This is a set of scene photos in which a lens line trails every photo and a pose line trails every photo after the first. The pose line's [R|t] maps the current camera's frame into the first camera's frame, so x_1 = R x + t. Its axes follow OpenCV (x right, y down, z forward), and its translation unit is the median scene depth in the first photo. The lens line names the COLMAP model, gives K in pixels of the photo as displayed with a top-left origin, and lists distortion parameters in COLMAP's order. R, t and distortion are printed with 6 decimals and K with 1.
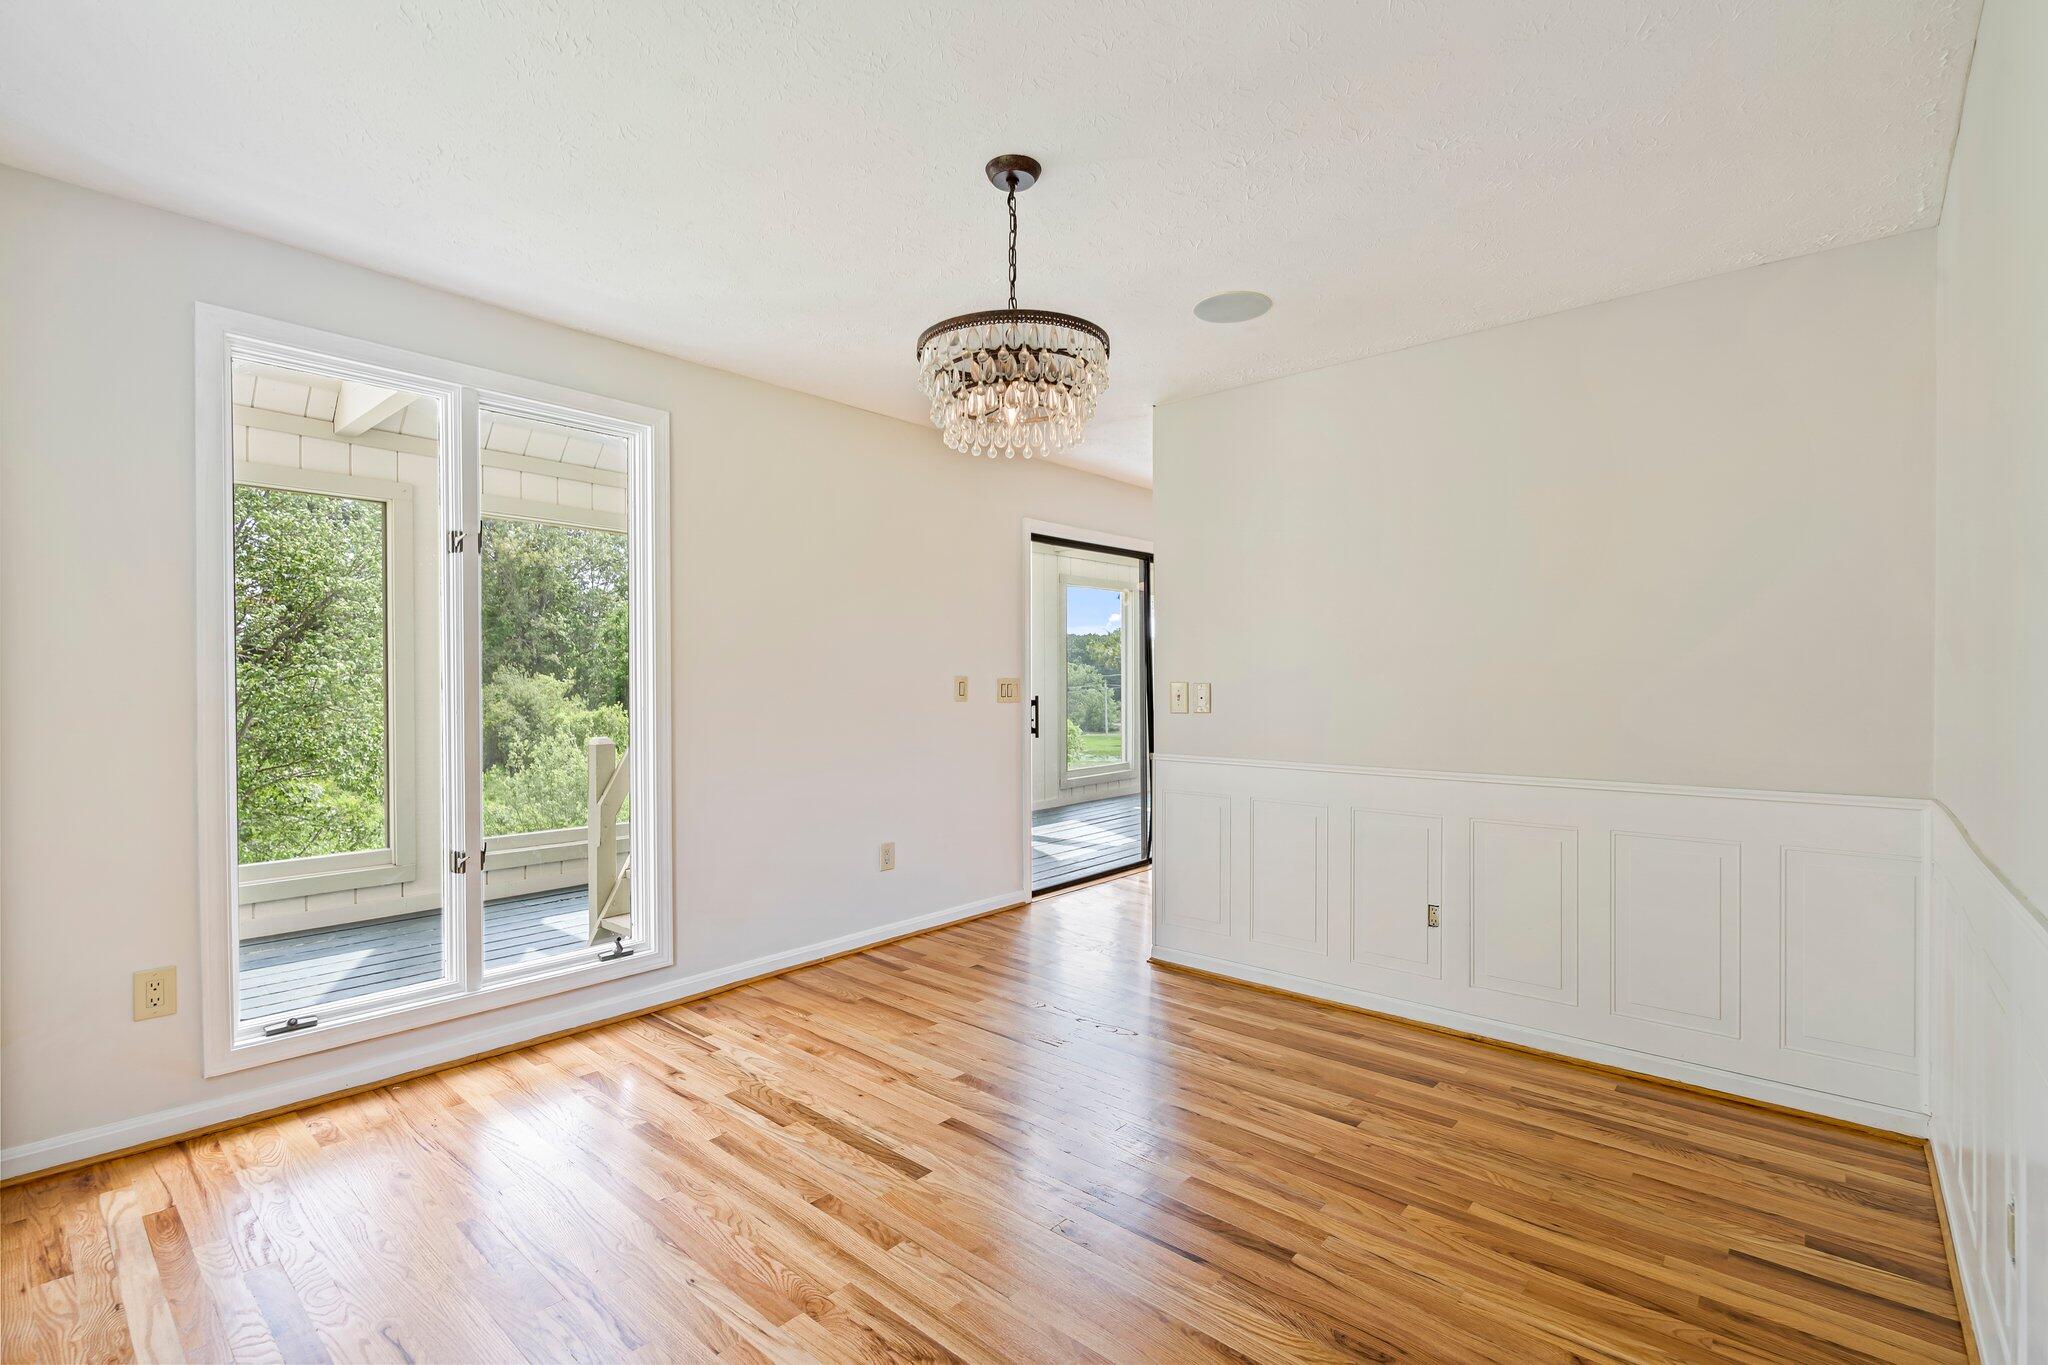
lens RADIAL K [[915.5, 0, 1024.0], [0, 915.5, 682.5], [0, 0, 1]] dist [-0.001423, -0.000062]
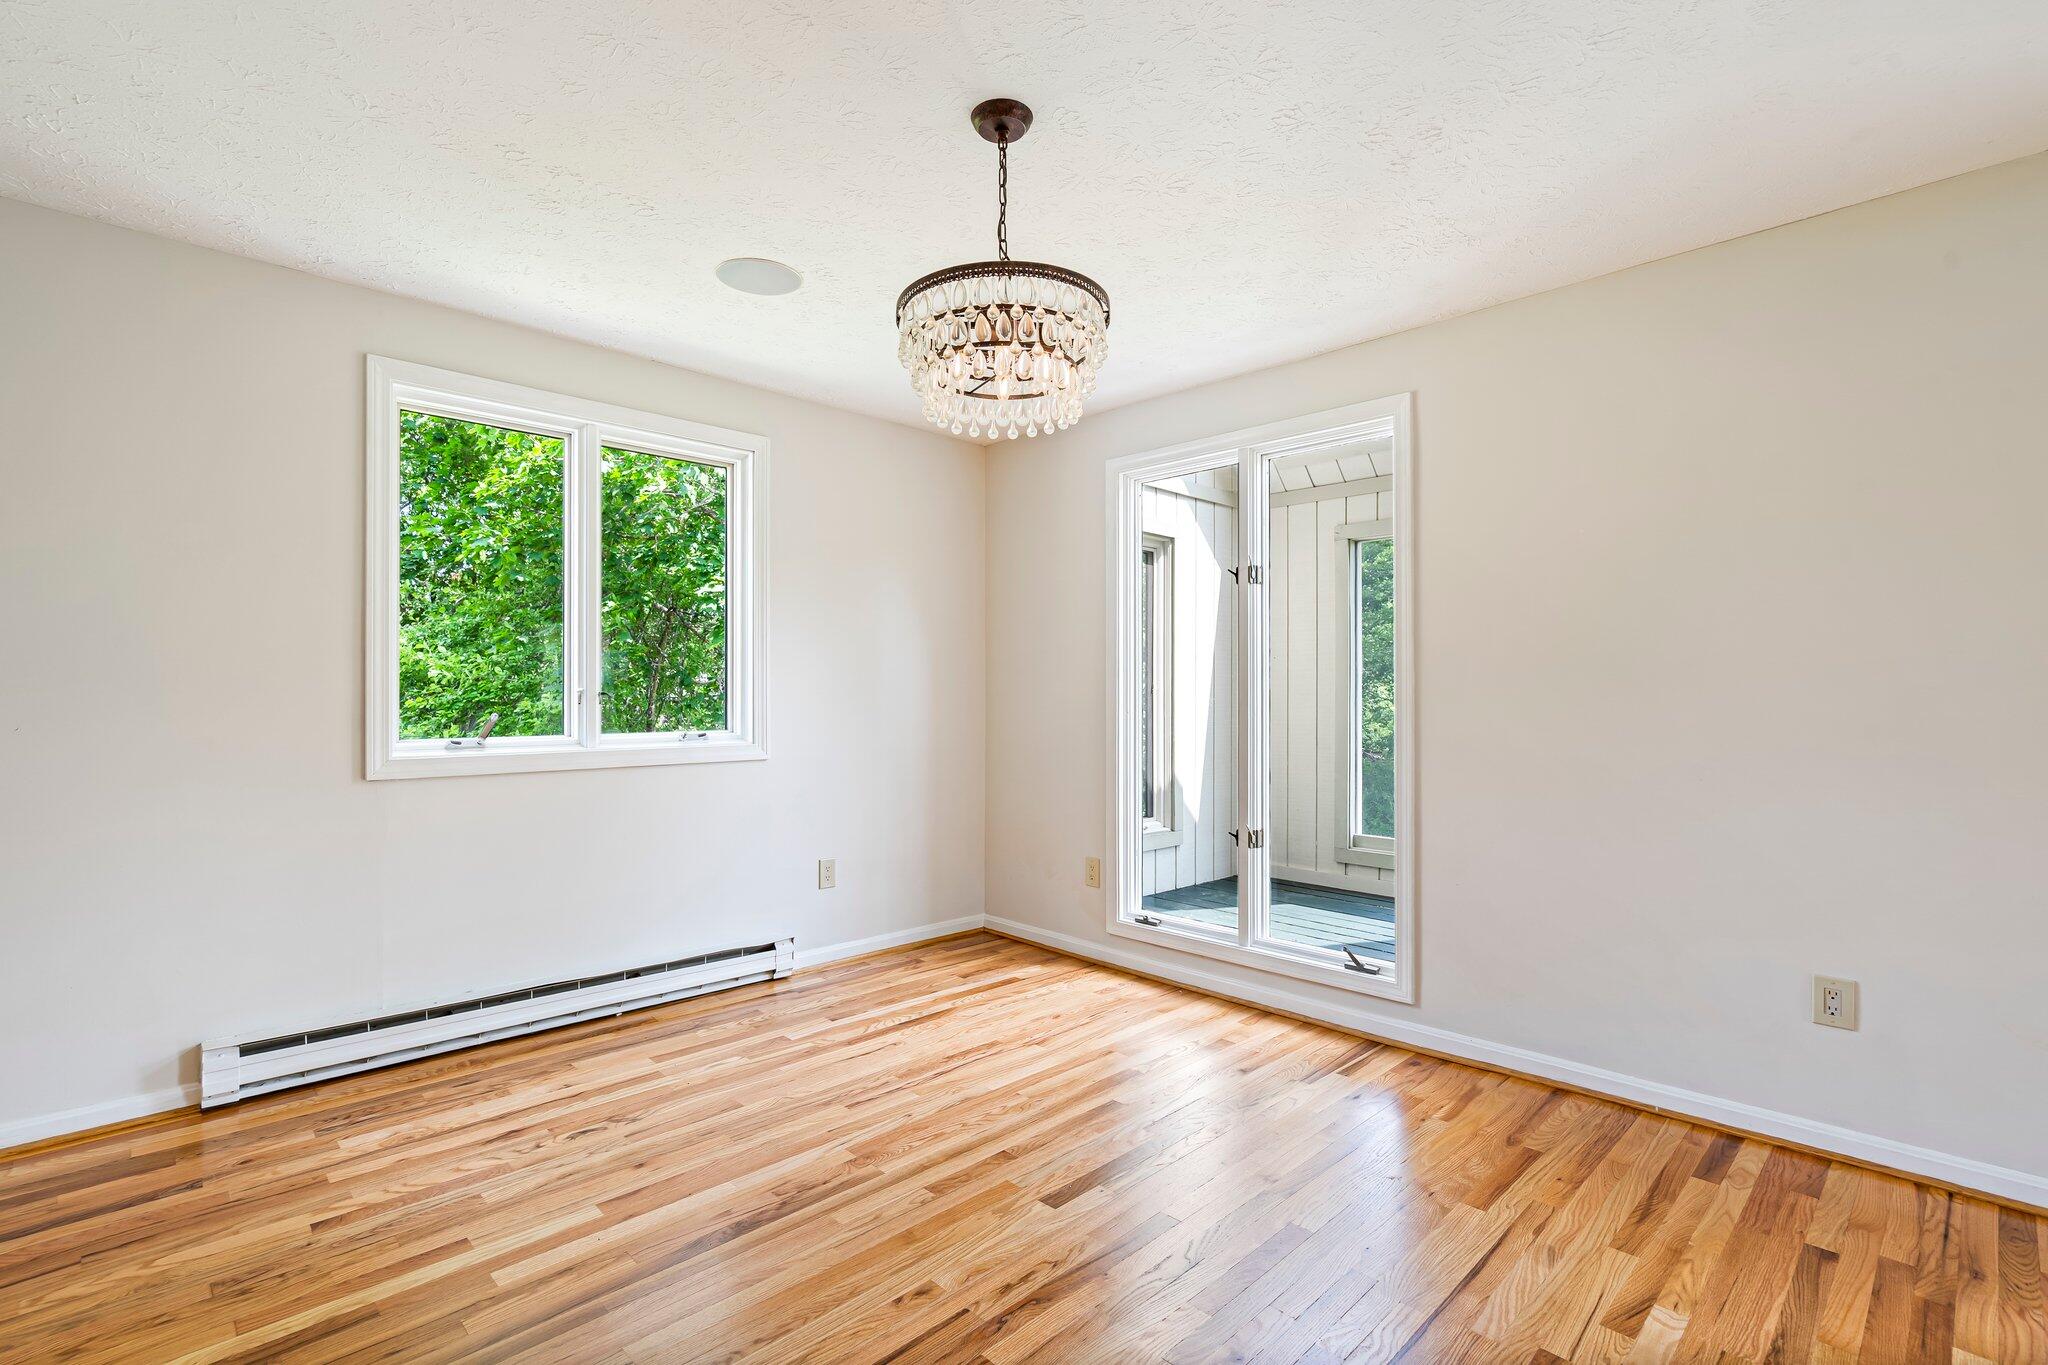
lens RADIAL K [[944.2, 0, 1012.4], [0, 944.2, 688.1], [0, 0, 1]] dist [-0.002800, 0.000149]
pose [[-0.081930, -0.010253, -0.996585, 0.602728], [-0.002769, 0.999946, -0.010060, 0.009175], [0.996634, 0.001935, -0.081954, 0.720868]]
